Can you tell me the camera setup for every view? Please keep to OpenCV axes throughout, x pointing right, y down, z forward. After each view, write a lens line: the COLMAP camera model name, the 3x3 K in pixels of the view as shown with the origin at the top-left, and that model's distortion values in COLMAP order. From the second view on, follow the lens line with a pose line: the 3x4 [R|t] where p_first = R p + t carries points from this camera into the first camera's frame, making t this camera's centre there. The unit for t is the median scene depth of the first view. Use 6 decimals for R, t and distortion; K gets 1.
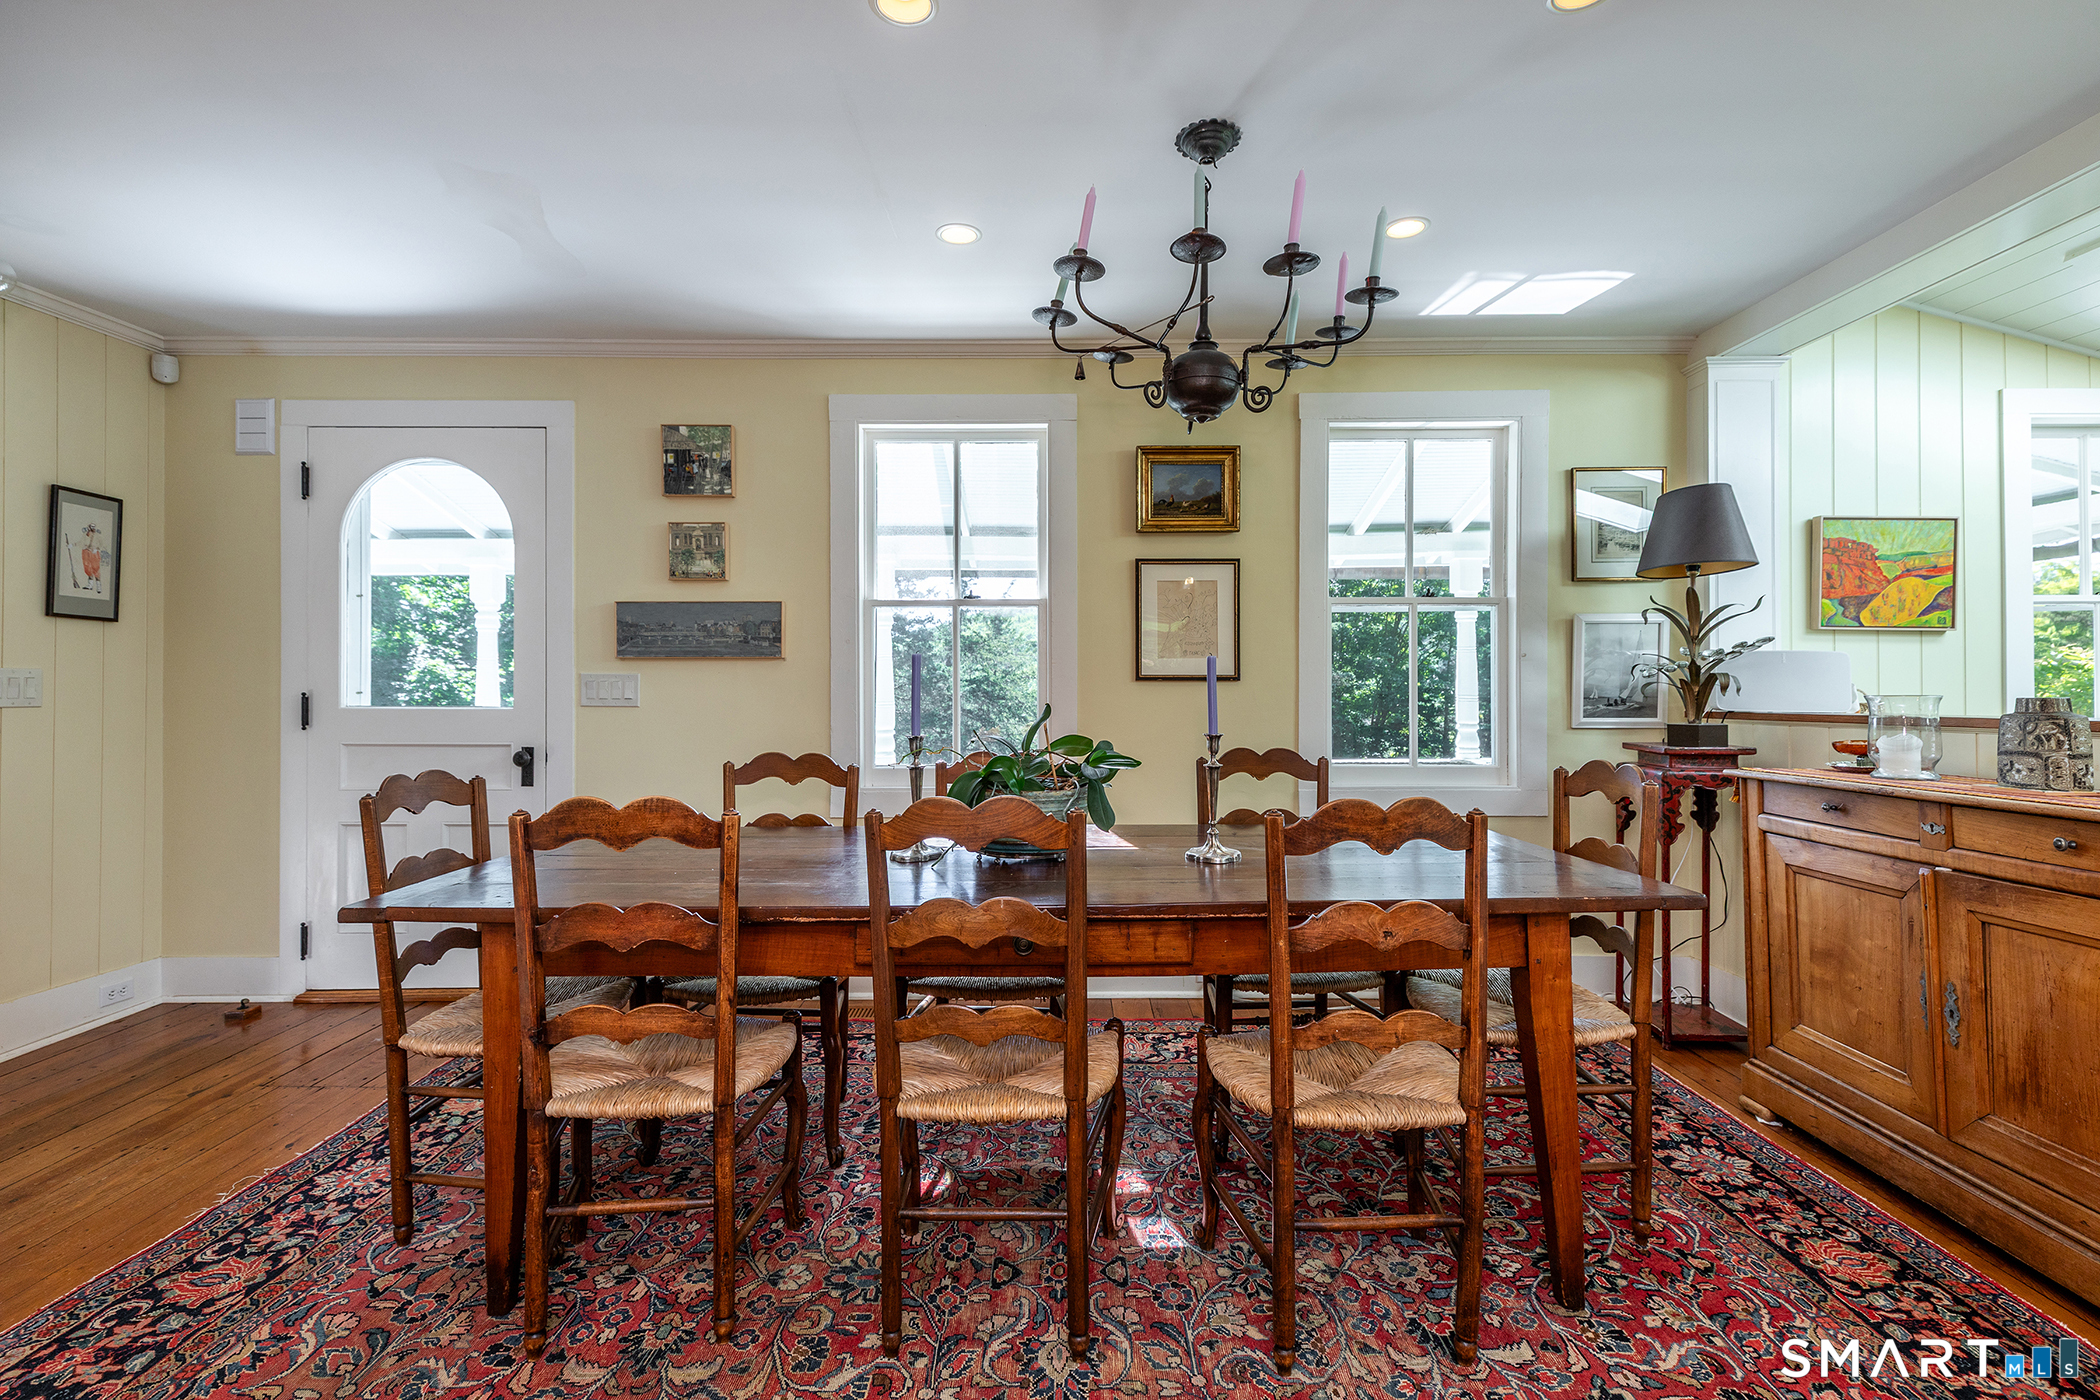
lens RADIAL K [[936.2, 0, 1064.0], [0, 936.2, 682.1], [0, 0, 1]] dist [0.019432, -0.001985]
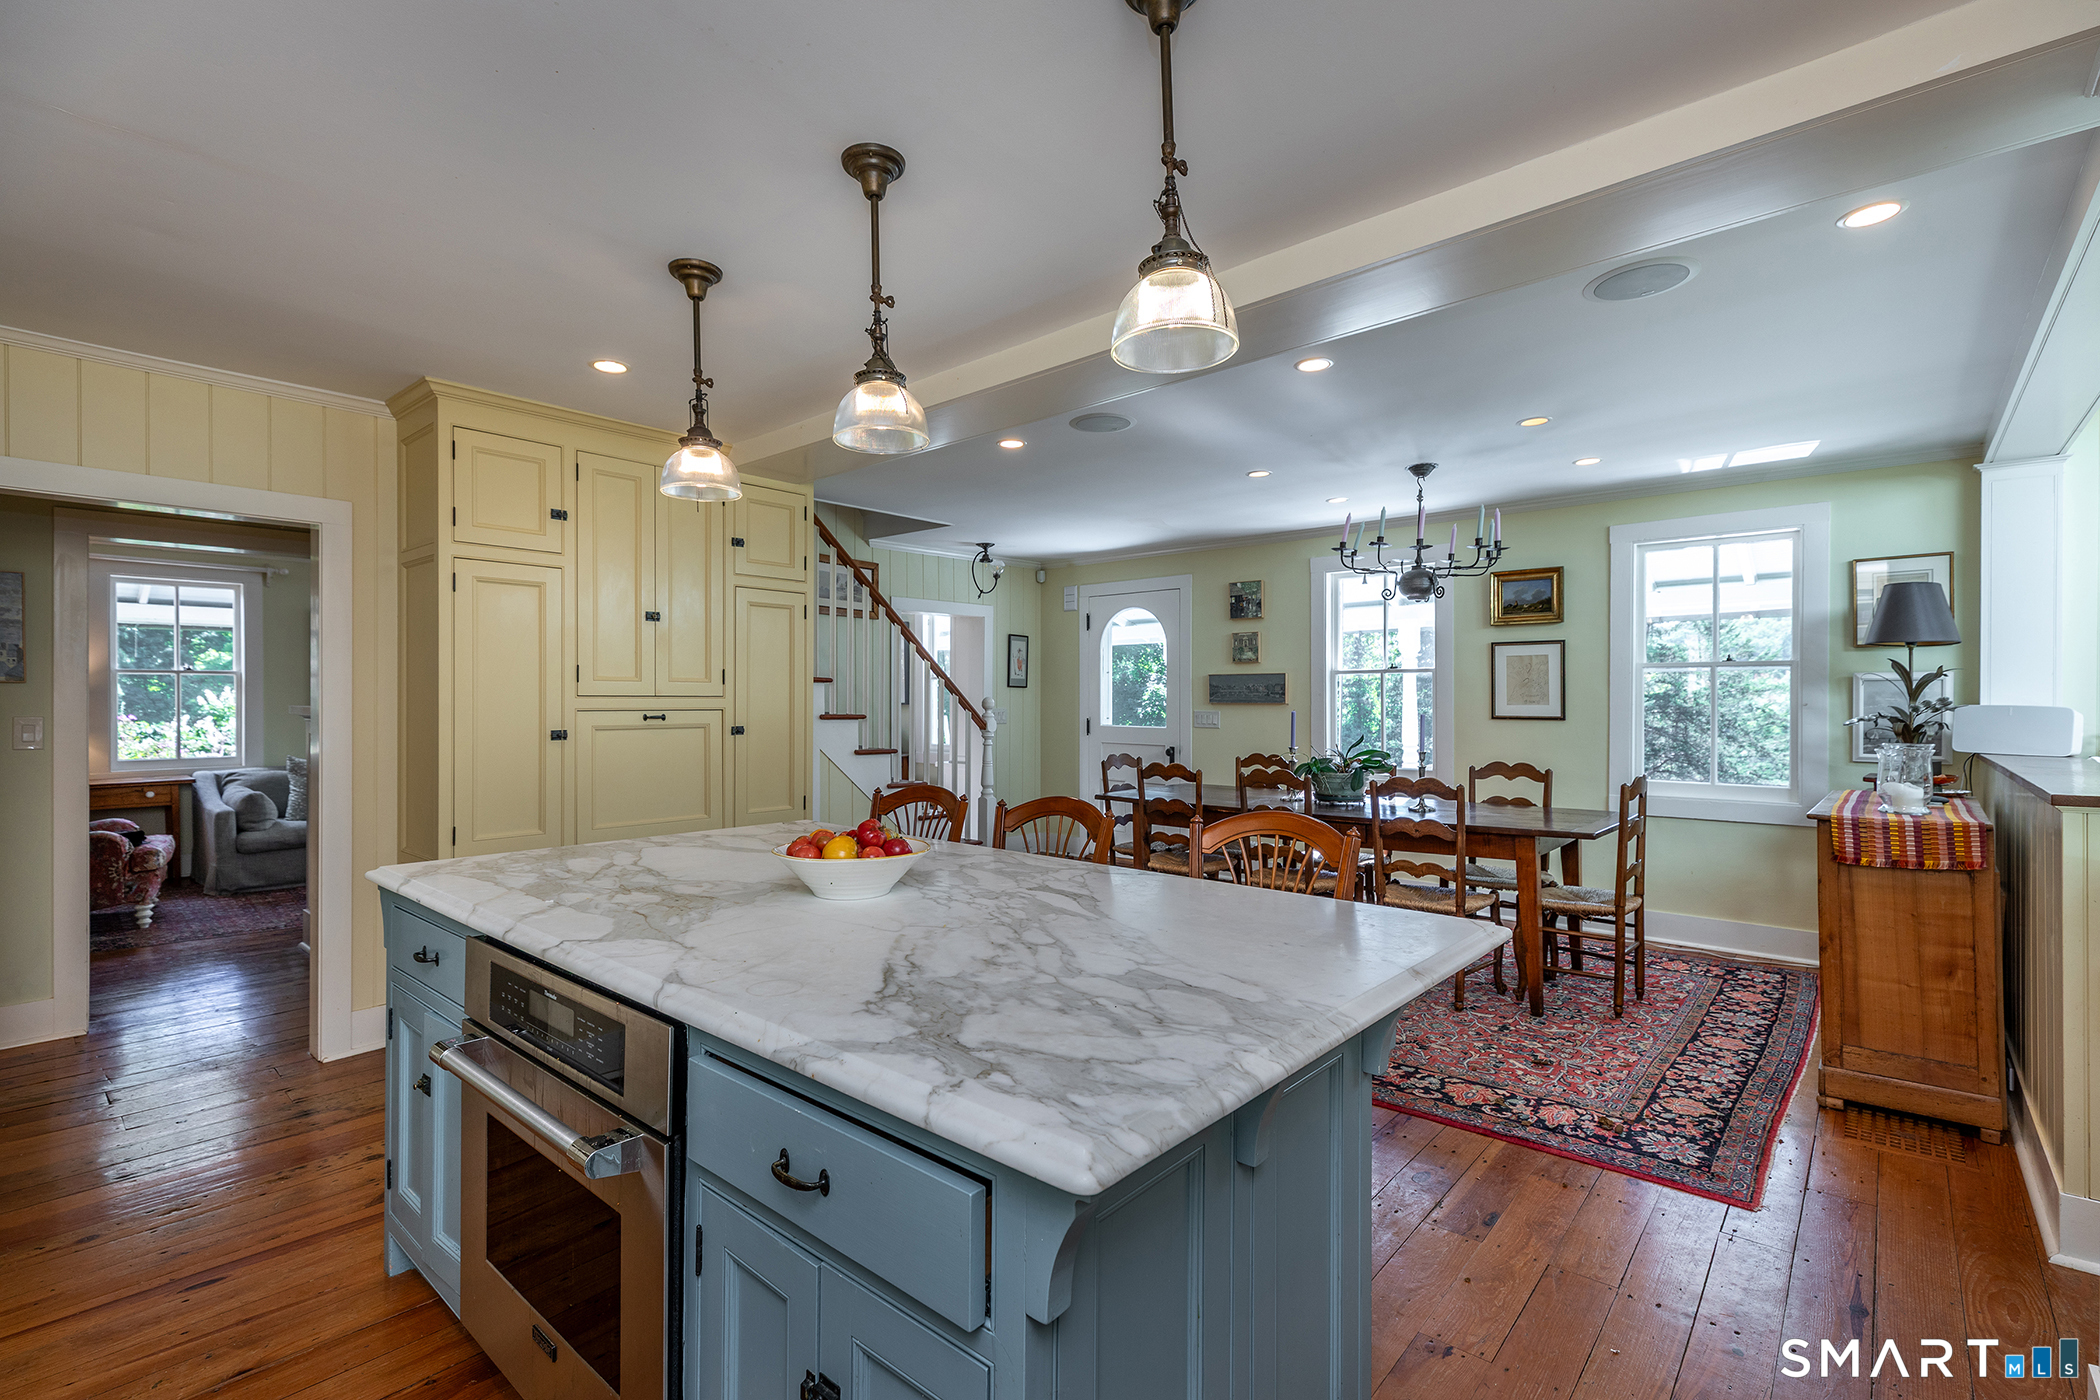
lens RADIAL K [[936.2, 0, 1045.2], [0, 936.2, 699.8], [0, 0, 1]] dist [0.019432, -0.001985]
pose [[0.749678, 0.001615, -0.661801, 0.567302], [0.004369, 0.999963, 0.007389, -0.049615], [0.661788, -0.008431, 0.749643, -0.700221]]
